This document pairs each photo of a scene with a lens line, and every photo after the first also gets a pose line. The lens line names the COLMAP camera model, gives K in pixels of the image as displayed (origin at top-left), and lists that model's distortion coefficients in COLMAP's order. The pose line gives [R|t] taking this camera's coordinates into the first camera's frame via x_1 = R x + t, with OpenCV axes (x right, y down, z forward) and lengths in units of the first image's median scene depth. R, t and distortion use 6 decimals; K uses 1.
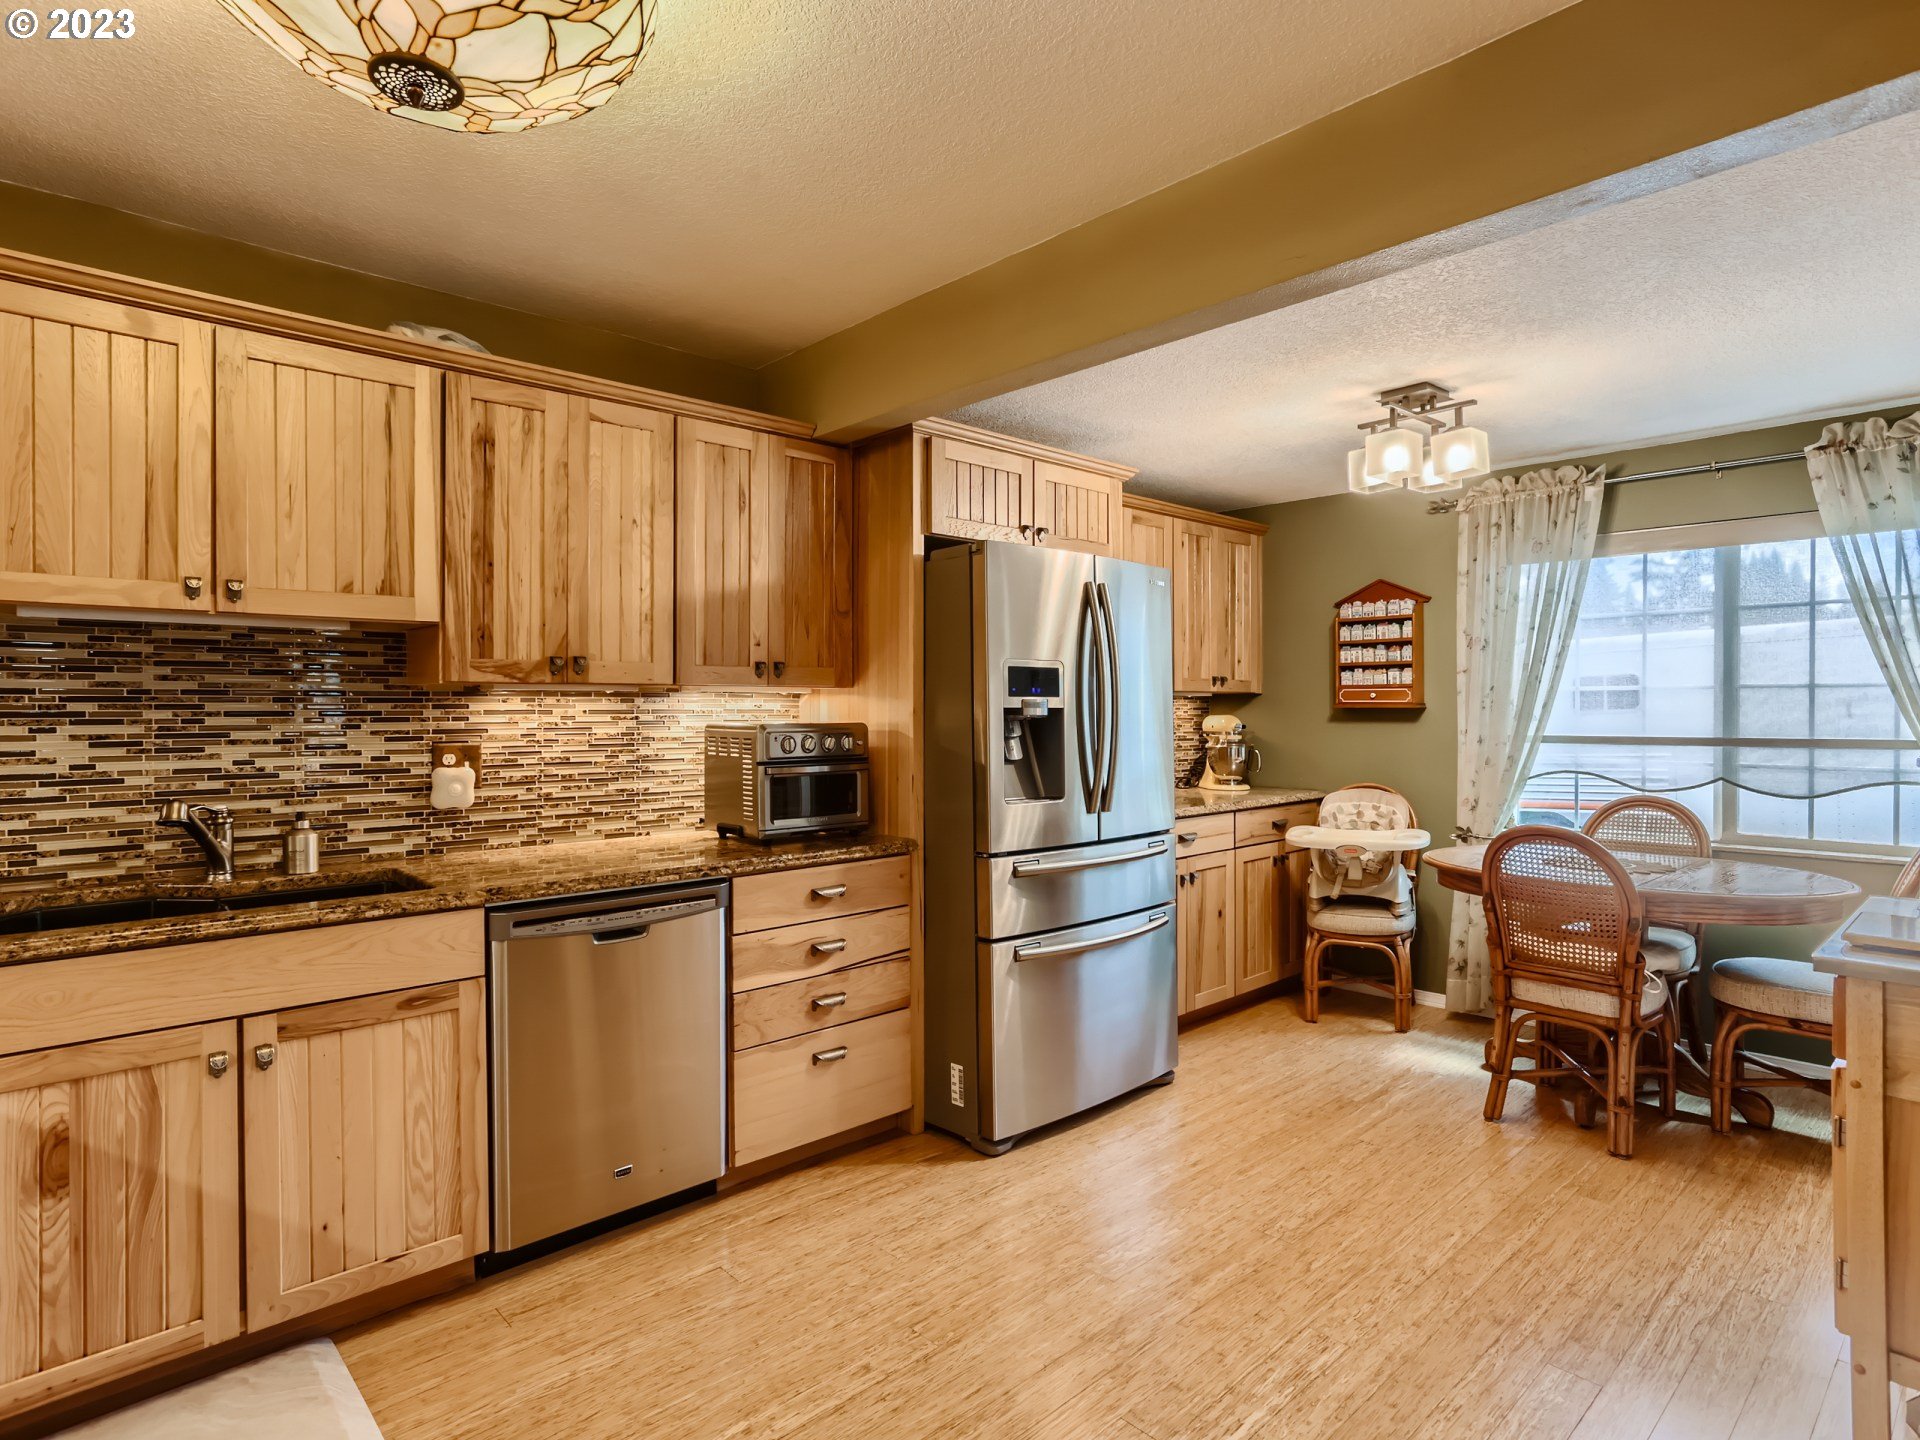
lens RADIAL K [[1038.8, 0, 941.5], [0, 1038.8, 711.7], [0, 0, 1]] dist [-0.044193, 0.030360]
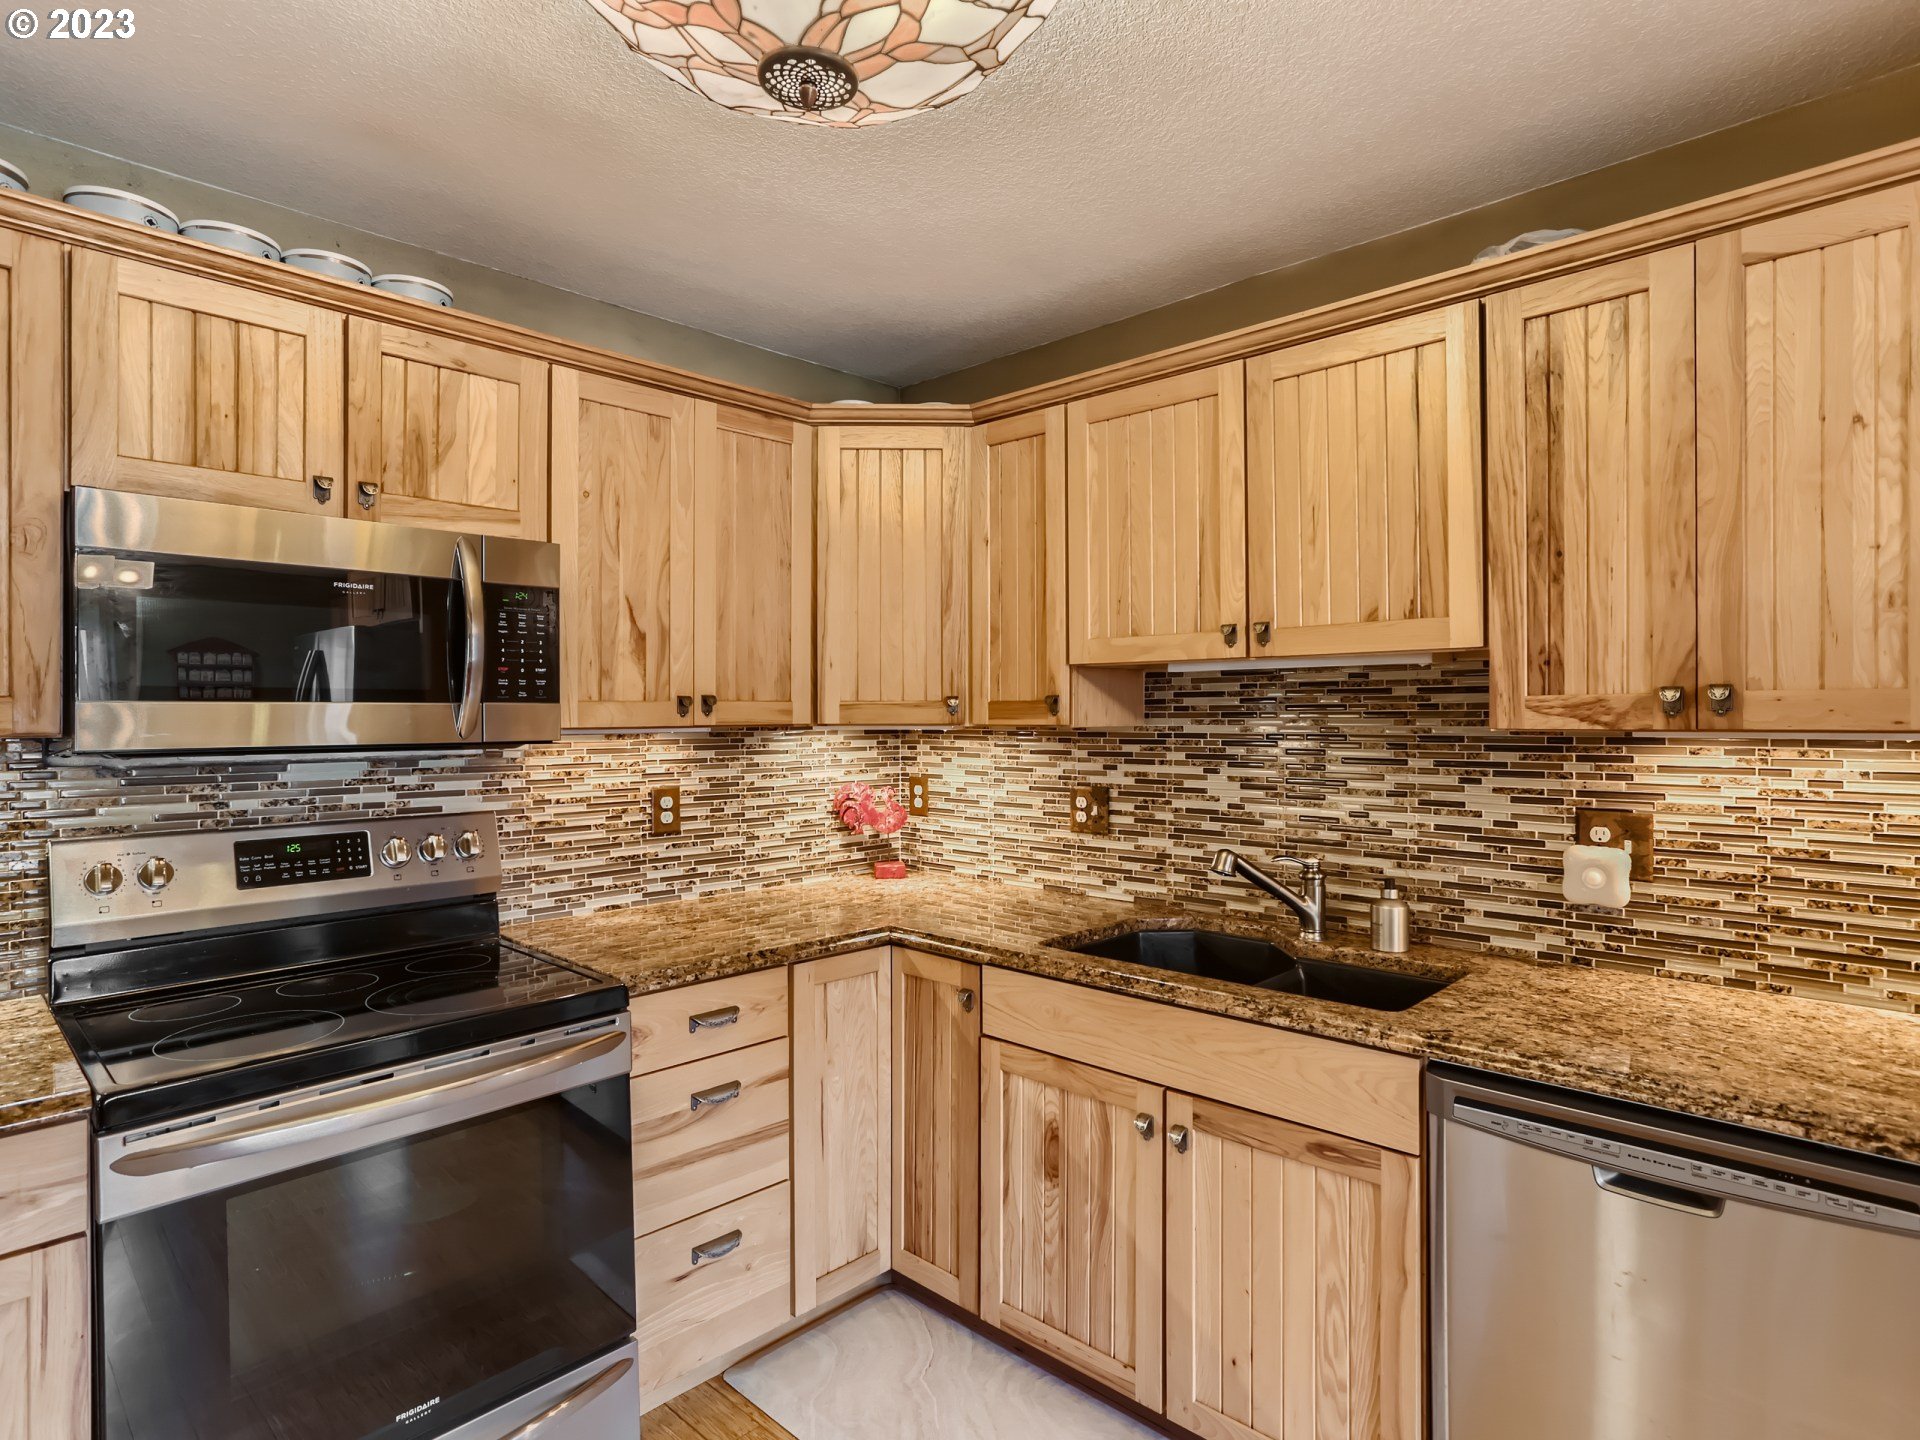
lens RADIAL K [[1038.9, 0, 962.8], [0, 1038.9, 712.7], [0, 0, 1]] dist [-0.045458, 0.028173]
pose [[0.076832, -0.000884, -0.997044, 0.169193], [-0.001194, 0.999999, -0.000978, -0.032594], [0.997043, 0.001266, 0.076831, 0.477294]]
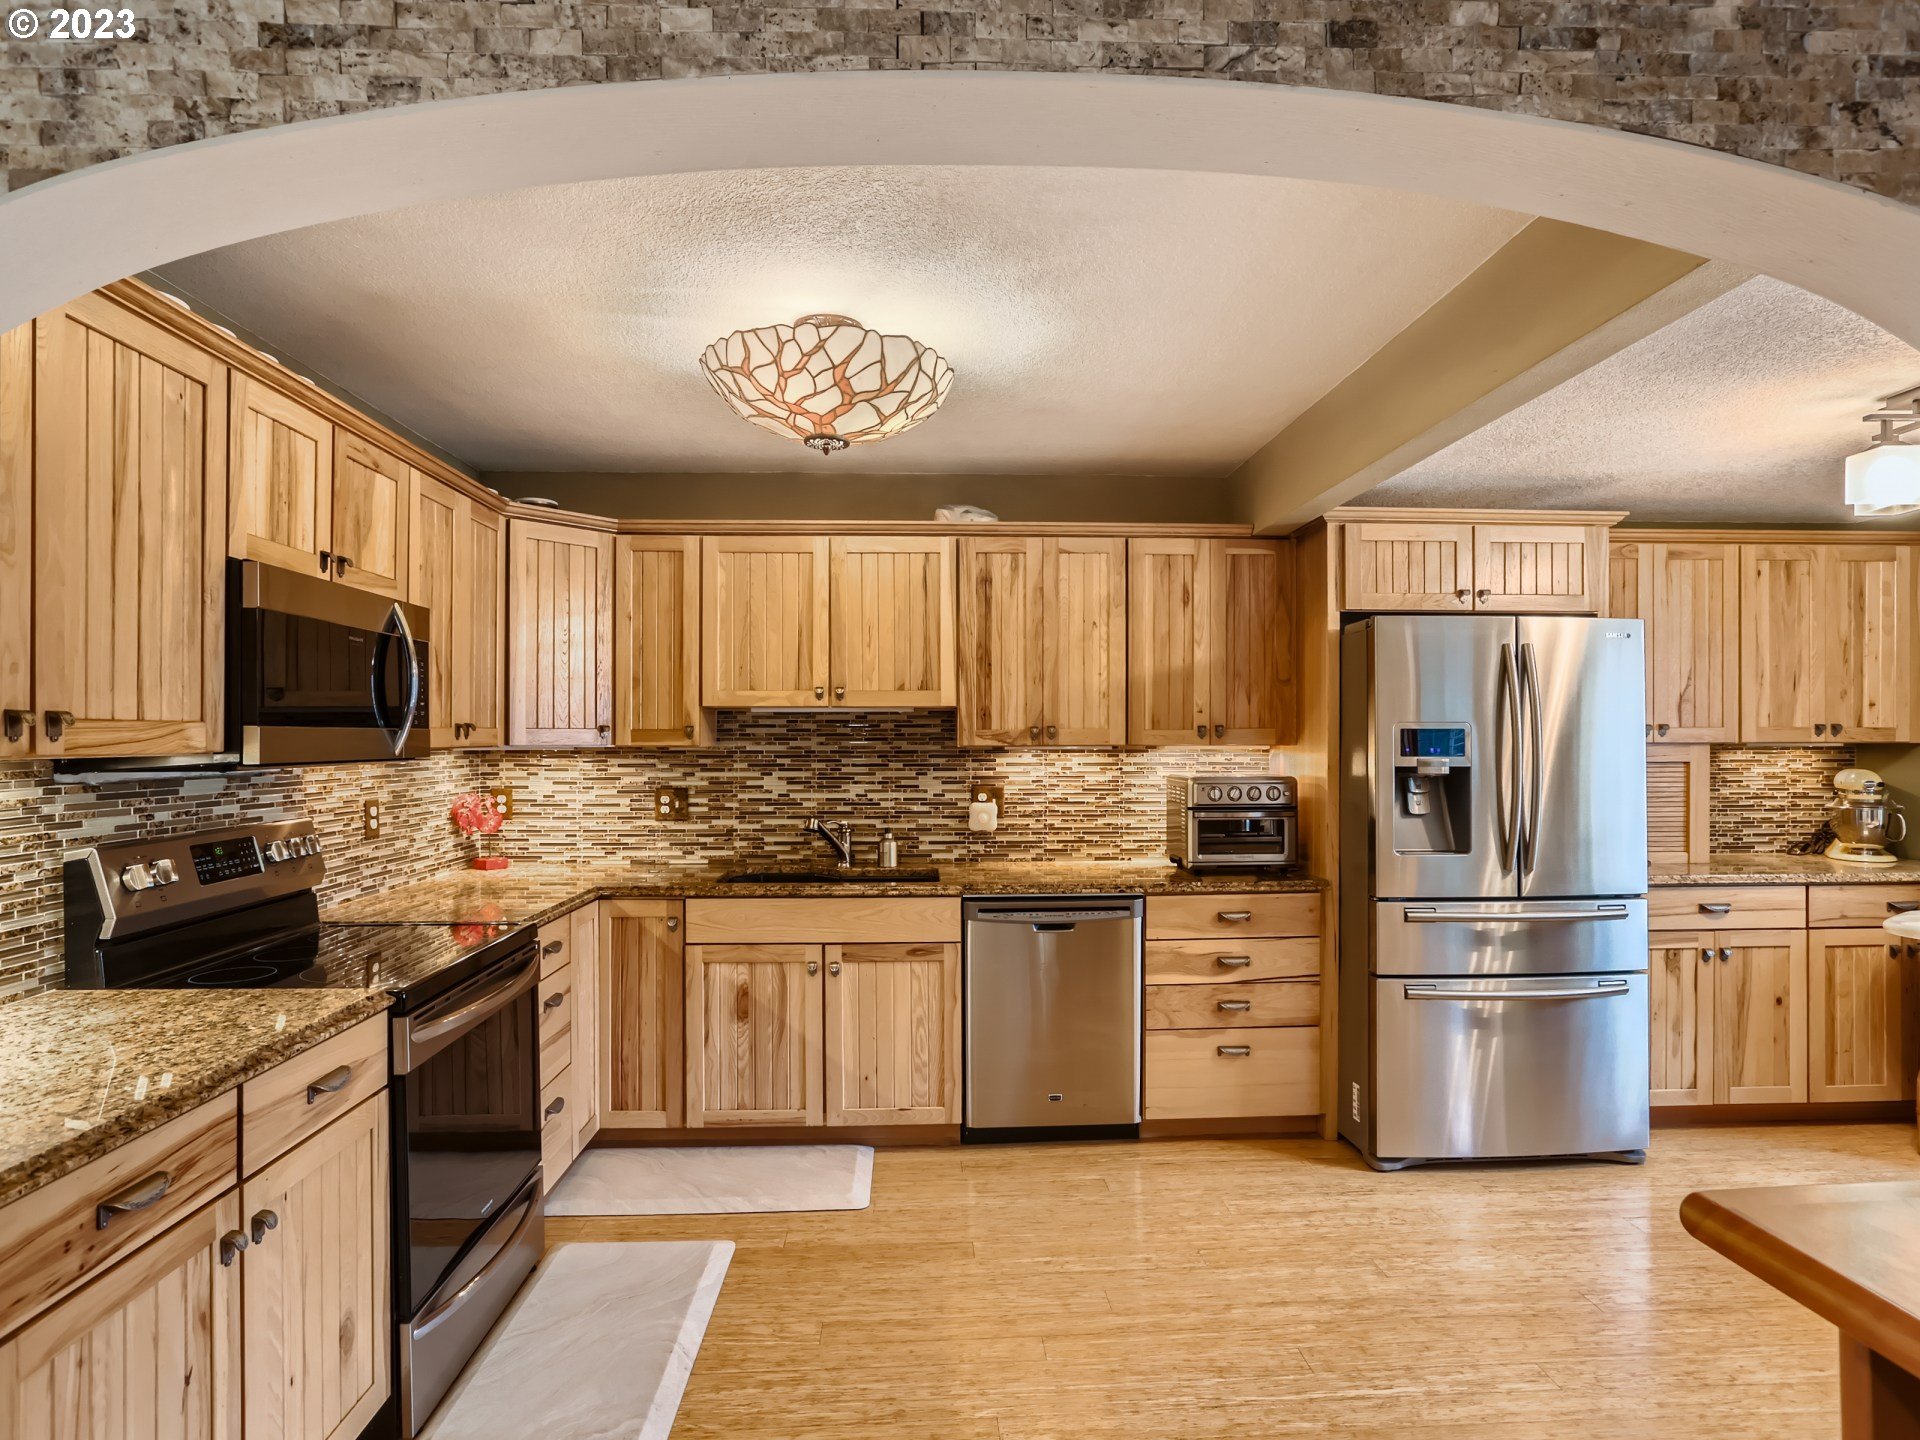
lens RADIAL K [[1059.3, 0, 960.1], [0, 1059.3, 736.5], [0, 0, 1]] dist [-0.046825, 0.030022]
pose [[0.771013, -0.001219, -0.636818, 0.410827], [-0.002173, 0.999987, -0.004544, -0.029289], [0.636816, 0.004887, 0.771001, -0.152611]]
